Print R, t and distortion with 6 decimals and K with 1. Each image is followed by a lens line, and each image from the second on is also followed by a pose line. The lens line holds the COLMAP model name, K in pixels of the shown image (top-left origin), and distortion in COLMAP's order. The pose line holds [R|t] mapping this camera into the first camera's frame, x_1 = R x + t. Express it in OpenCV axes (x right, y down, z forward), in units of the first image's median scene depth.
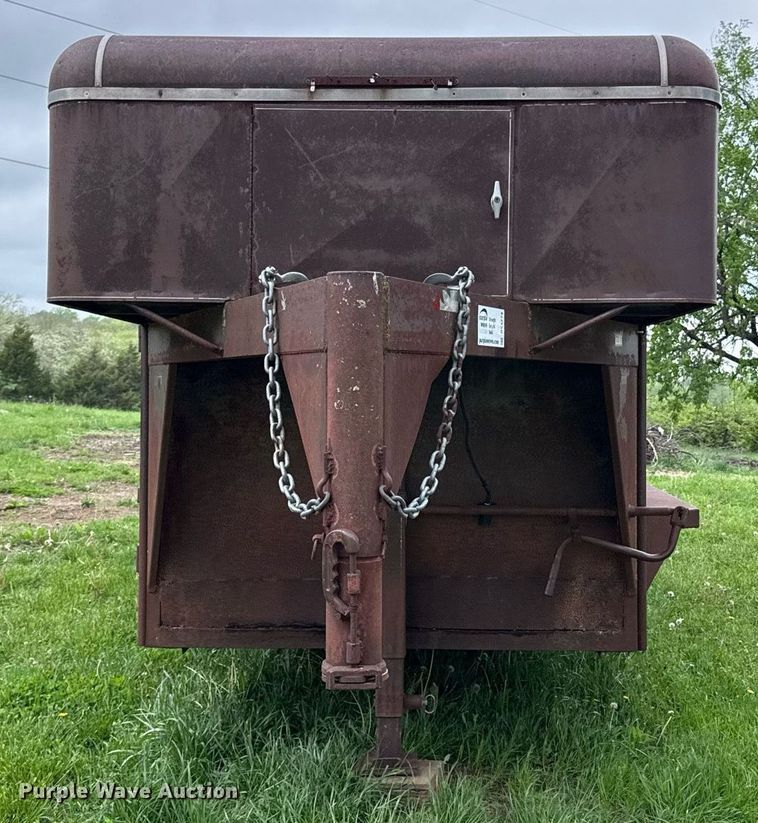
lens RADIAL K [[1223.1, 0, 407.4], [0, 1223.1, 376.6], [0, 0, 1]] dist [0.178422, 0.000000]
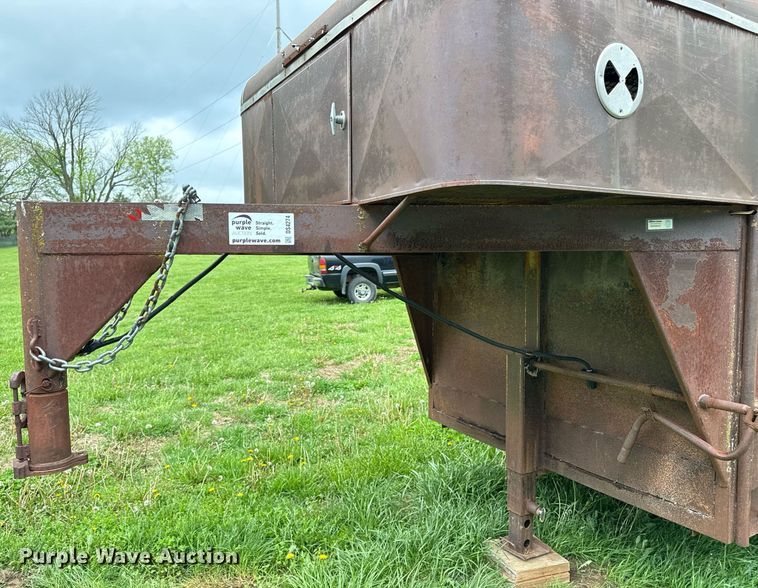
lens RADIAL K [[557.3, 0, 363.9], [0, 557.3, 300.6], [0, 0, 1]] dist [0.068382, -0.085471]
pose [[0.503640, 0.055534, -0.862127, 0.558326], [0.015919, 0.997166, 0.073532, -0.007467], [0.863767, -0.050758, 0.501329, 0.733208]]
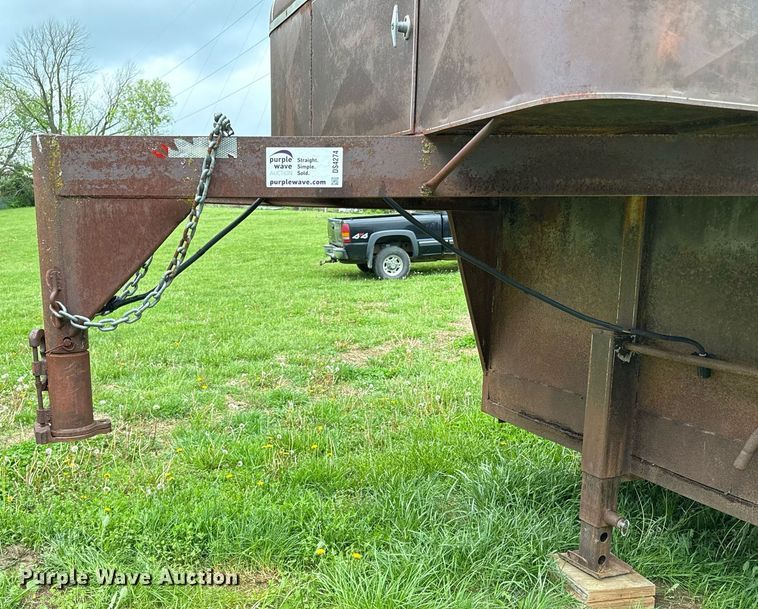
lens RADIAL K [[656.7, 0, 299.1], [0, 656.7, 344.6], [0, 0, 1]] dist [0.073561, -0.085632]
pose [[0.381105, 0.155379, -0.911382, 0.544789], [0.008266, 0.985164, 0.171415, 0.010138], [0.924495, -0.072861, 0.374166, 0.709886]]
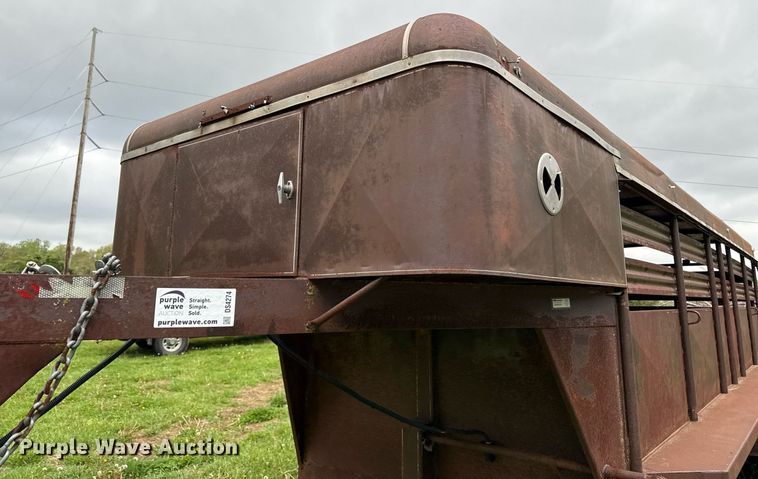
lens RADIAL K [[537.5, 0, 383.4], [0, 537.5, 189.5], [0, 0, 1]] dist [0.050721, -0.063058]
pose [[0.792747, -0.125033, -0.596590, 0.438064], [0.005282, 0.980109, -0.198391, -0.042797], [0.609528, 0.154122, 0.777639, 0.661842]]
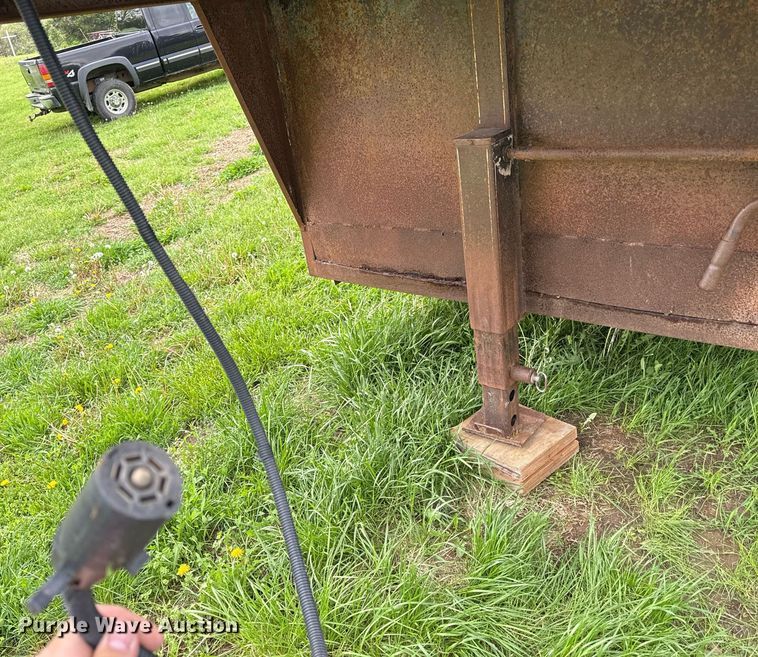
lens RADIAL K [[626.2, 0, 322.8], [0, 626.2, 328.1], [0, 0, 1]] dist [0.050684, -0.060596]
pose [[0.738250, 0.162721, -0.654606, 0.244913], [0.199110, 0.874652, 0.441972, 0.014055], [0.644471, -0.456624, 0.613312, 0.867137]]
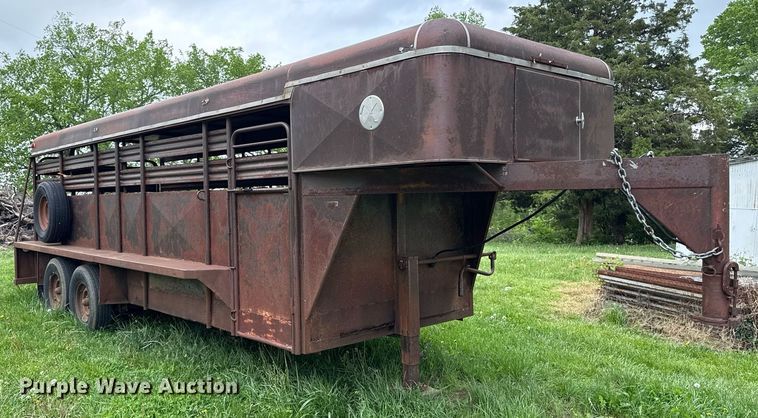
lens RADIAL K [[596.6, 0, 335.9], [0, 596.6, 213.0], [0, 0, 1]] dist [0.058585, -0.018405]
pose [[0.745858, -0.036734, 0.665091, -1.017360], [0.017578, 0.999216, 0.035476, -0.018479], [-0.665873, -0.014769, 0.745919, 0.454619]]
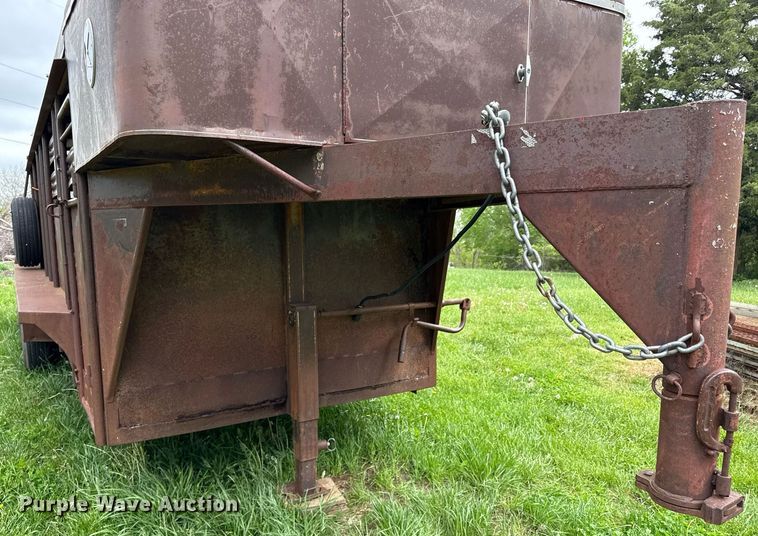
lens RADIAL K [[591.5, 0, 364.3], [0, 591.5, 306.7], [0, 0, 1]] dist [0.047479, -0.036716]
pose [[0.852175, -0.083482, 0.516554, -0.390794], [0.007745, 0.989095, 0.147074, 0.000978], [-0.523199, -0.121332, 0.843529, 0.542656]]
